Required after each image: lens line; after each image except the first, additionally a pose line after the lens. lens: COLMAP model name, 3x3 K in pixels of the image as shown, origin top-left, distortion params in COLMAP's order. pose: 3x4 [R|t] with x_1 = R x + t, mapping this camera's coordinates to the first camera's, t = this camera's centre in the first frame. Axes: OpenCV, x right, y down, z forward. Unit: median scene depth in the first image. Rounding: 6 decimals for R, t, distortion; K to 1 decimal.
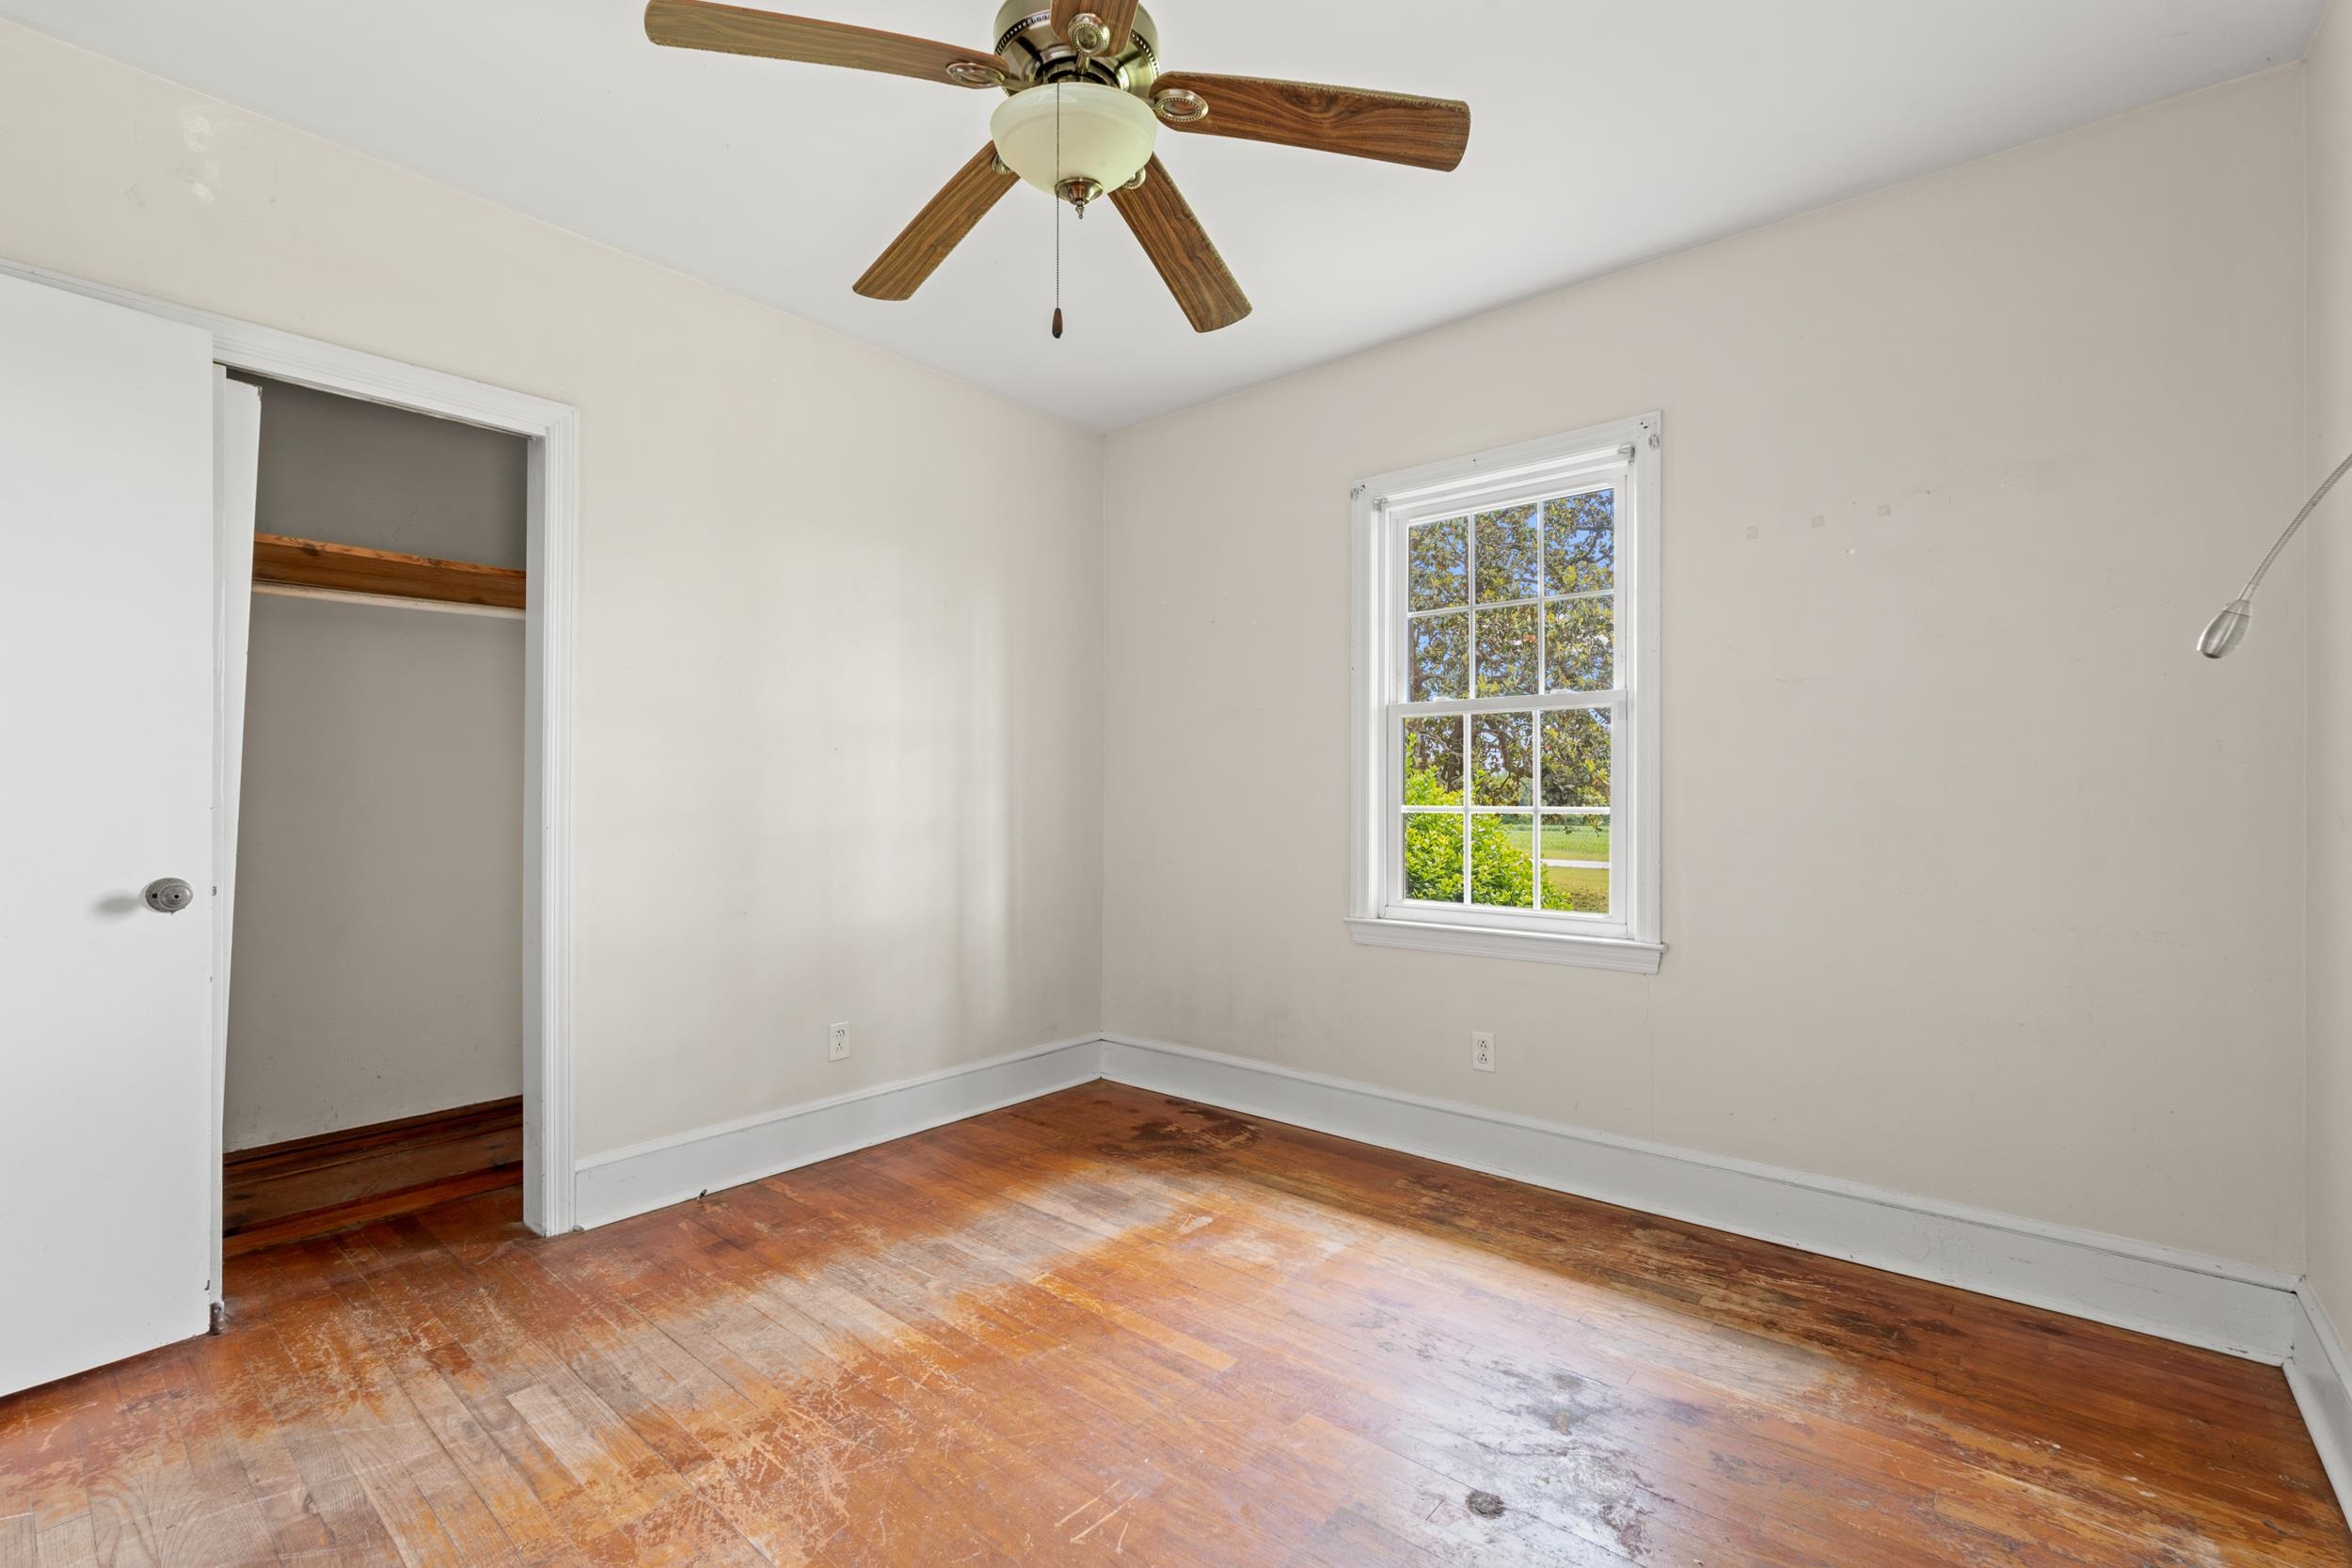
lens RADIAL K [[1031.5, 0, 1184.8], [0, 1031.5, 789.1], [0, 0, 1]] dist [-0.005064, 0.000673]
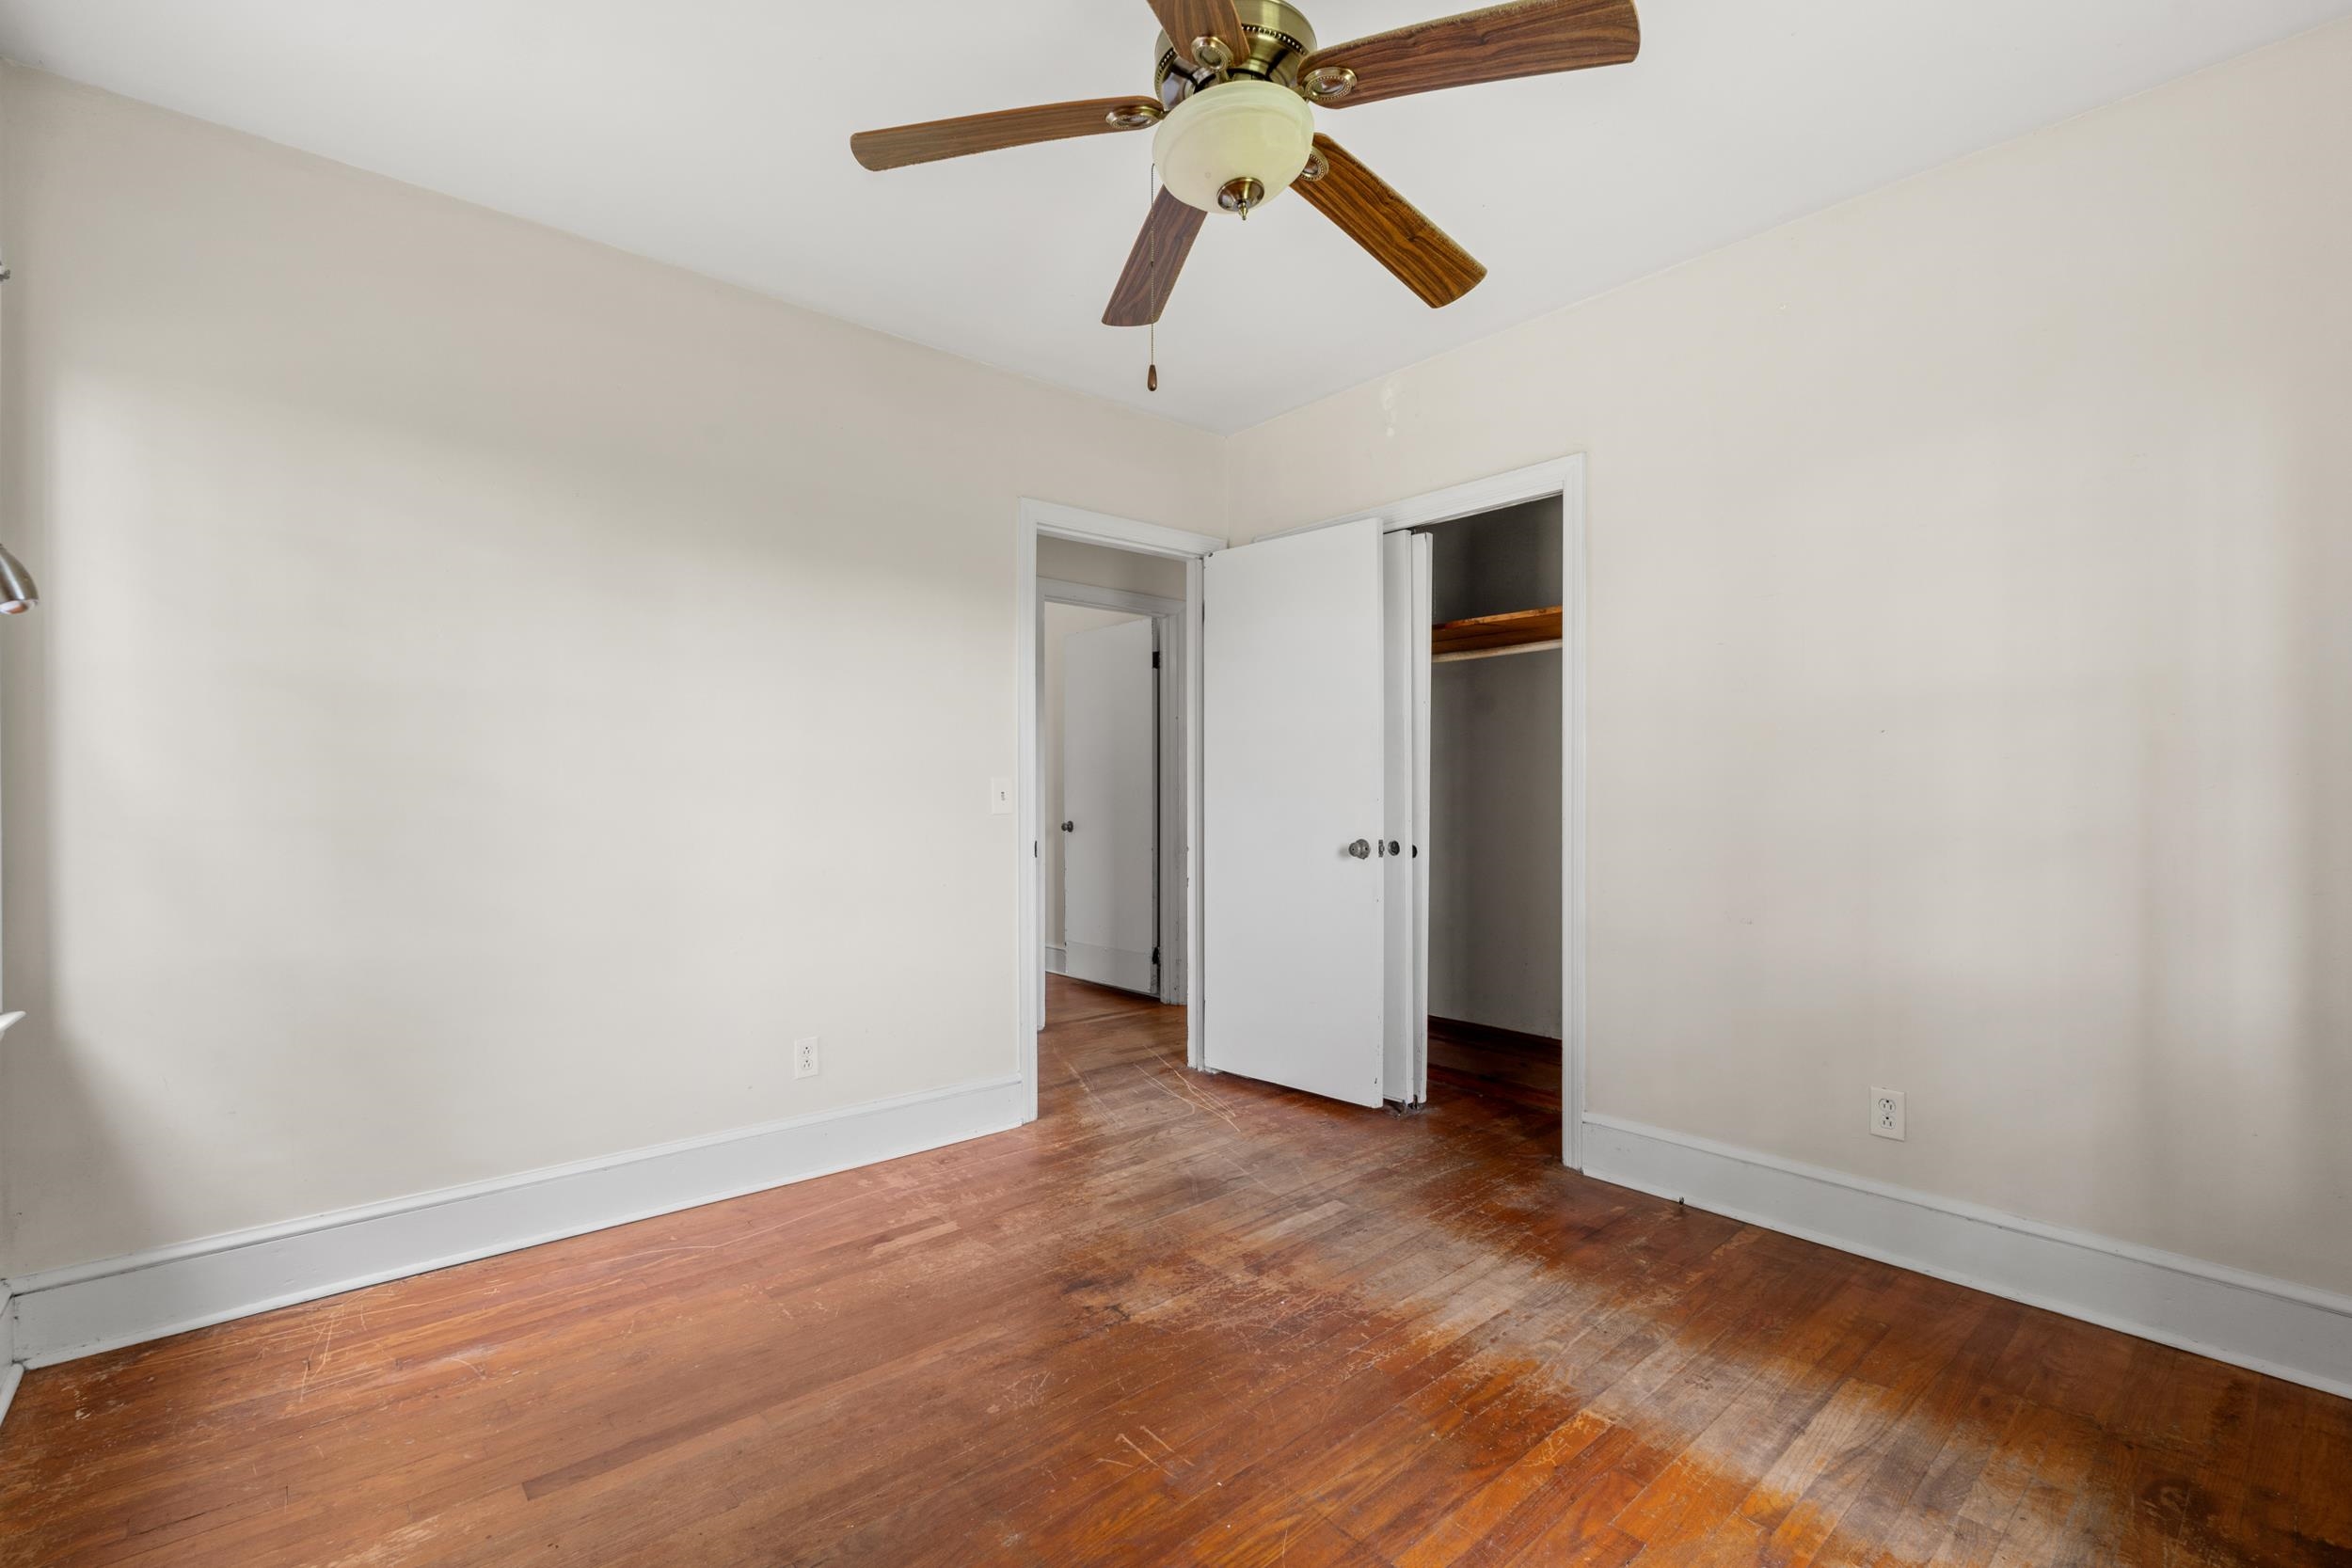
lens RADIAL K [[1031.5, 0, 1184.8], [0, 1031.5, 789.1], [0, 0, 1]] dist [-0.005064, 0.000673]
pose [[-0.148022, -0.000669, -0.988984, 0.627100], [0.008072, 0.999966, -0.001884, 0.001295], [0.988951, -0.008262, -0.148011, 0.758362]]
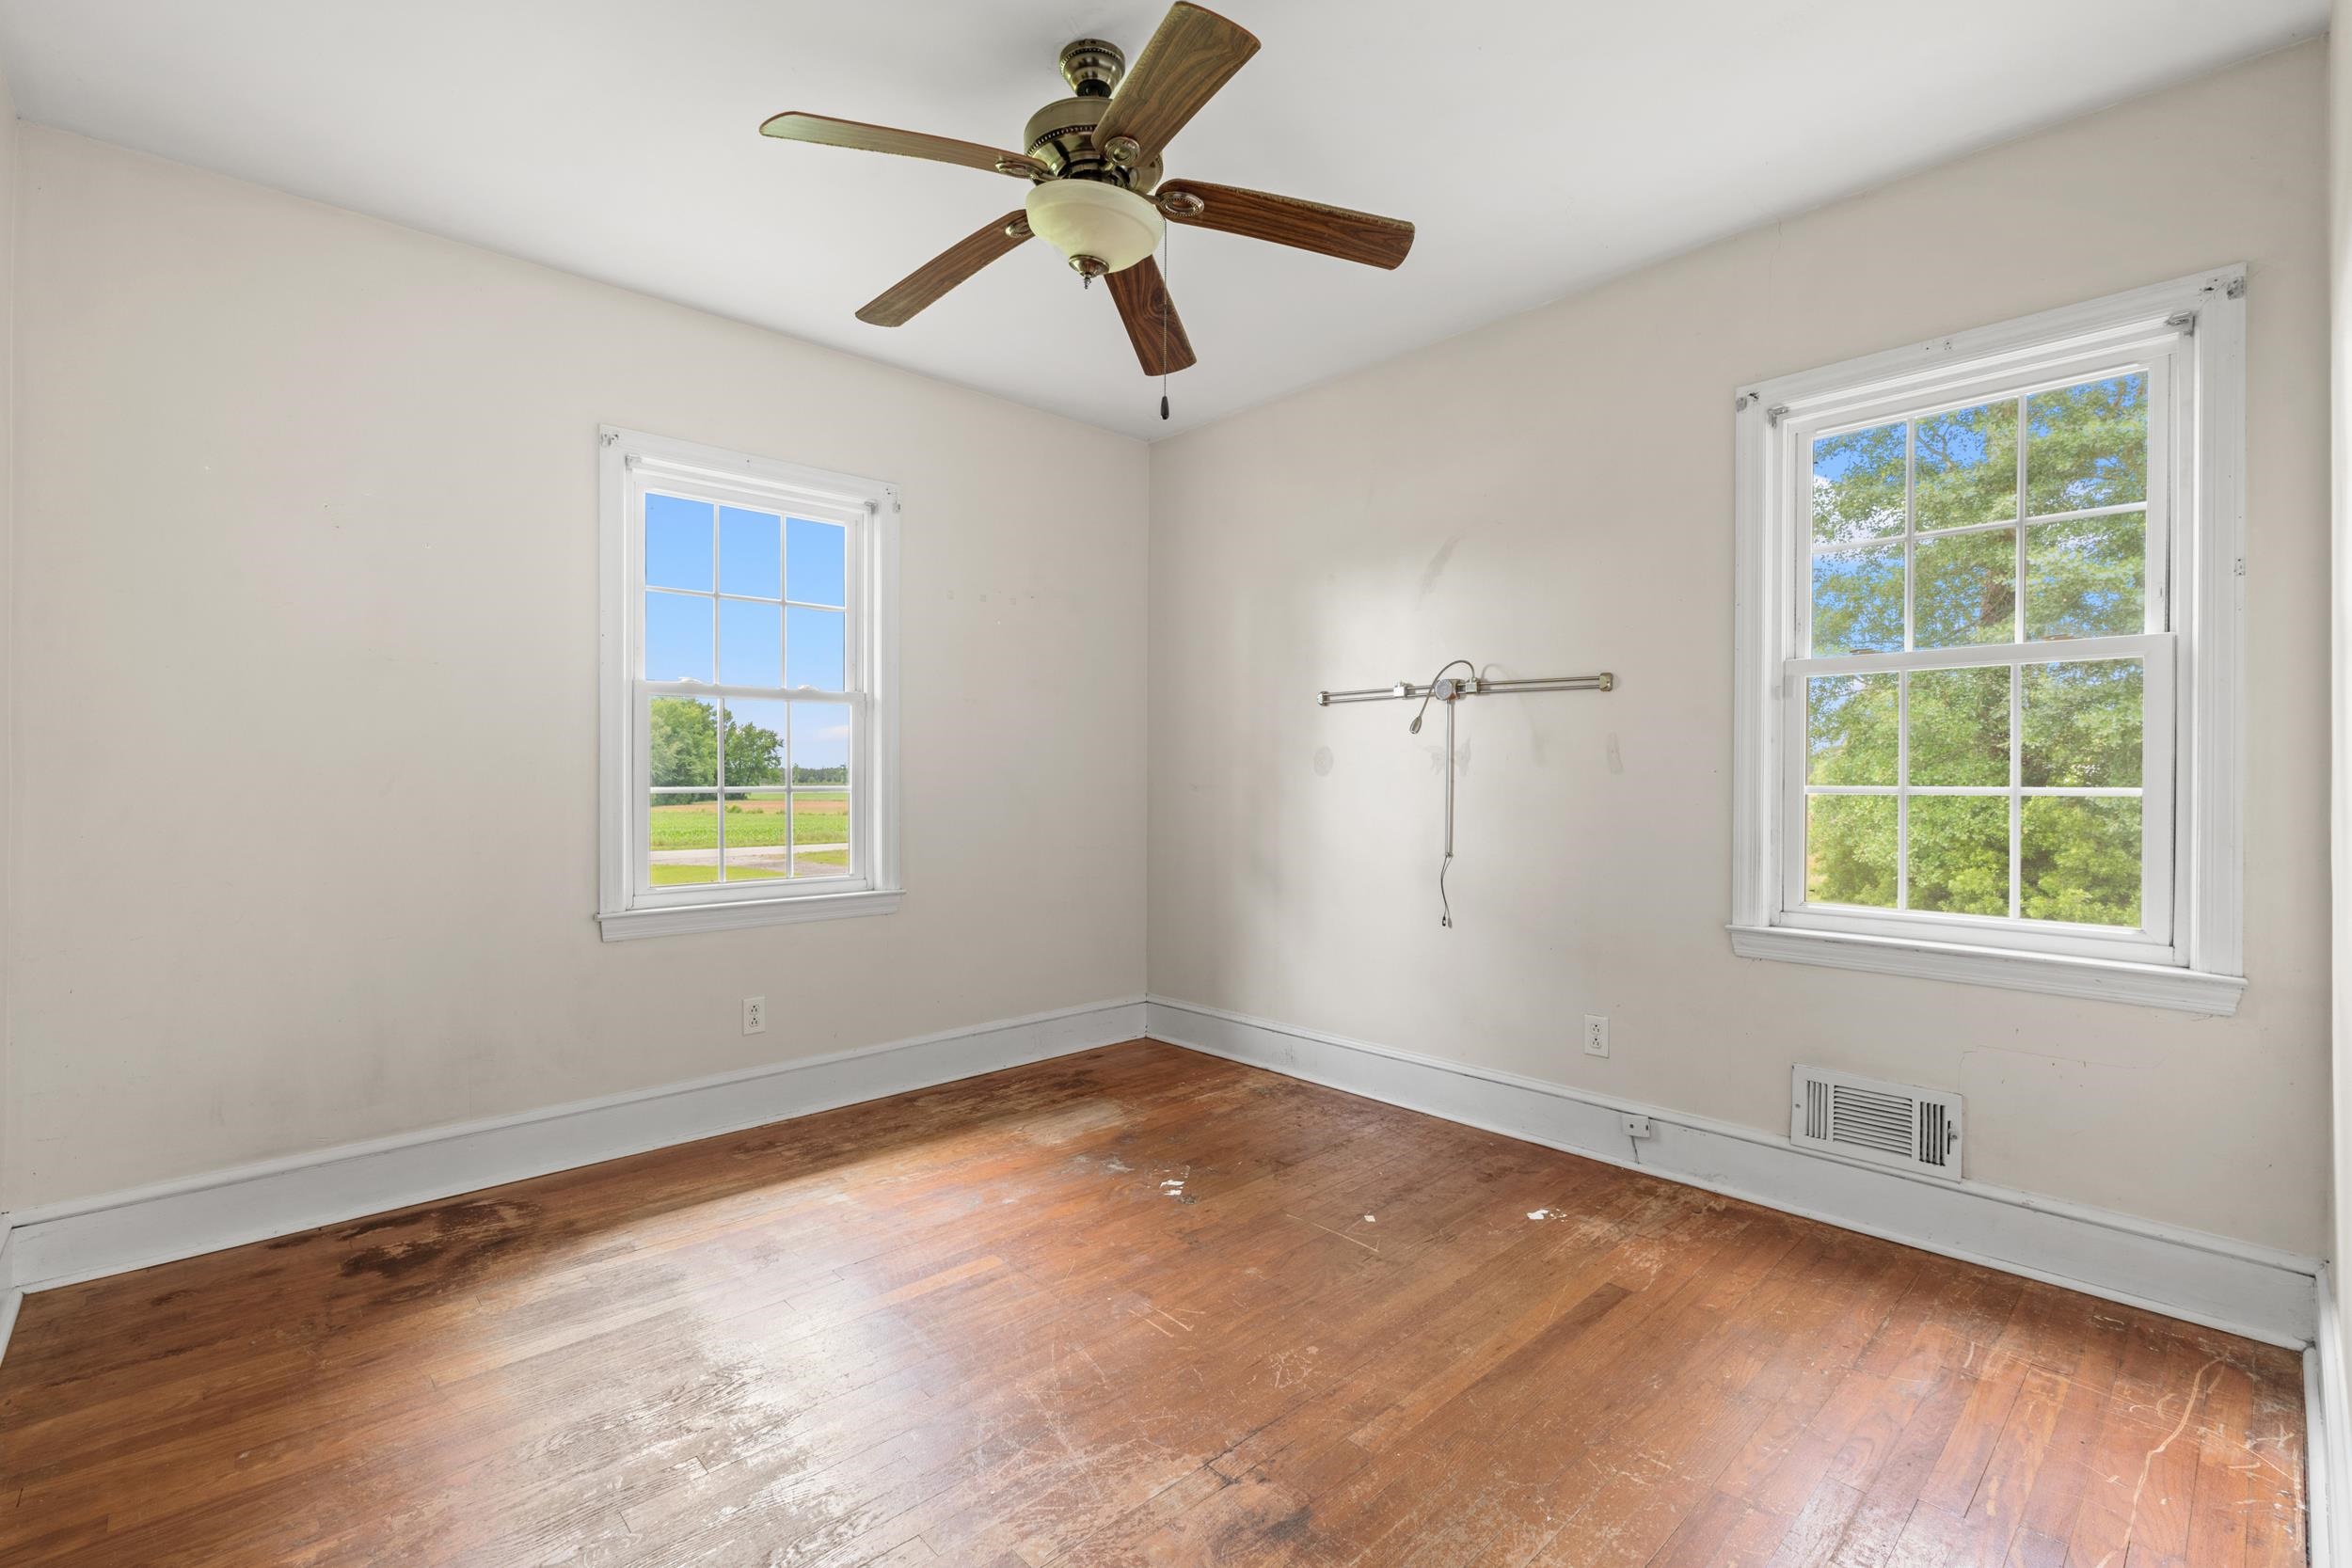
lens RADIAL K [[1037.3, 0, 1183.4], [0, 1037.3, 786.8], [0, 0, 1]] dist [-0.001679, -0.000132]
pose [[0.114411, -0.008593, 0.993396, -0.881136], [-0.004091, 0.999950, 0.009121, 0.004243], [-0.993425, -0.005107, 0.114371, 0.519440]]
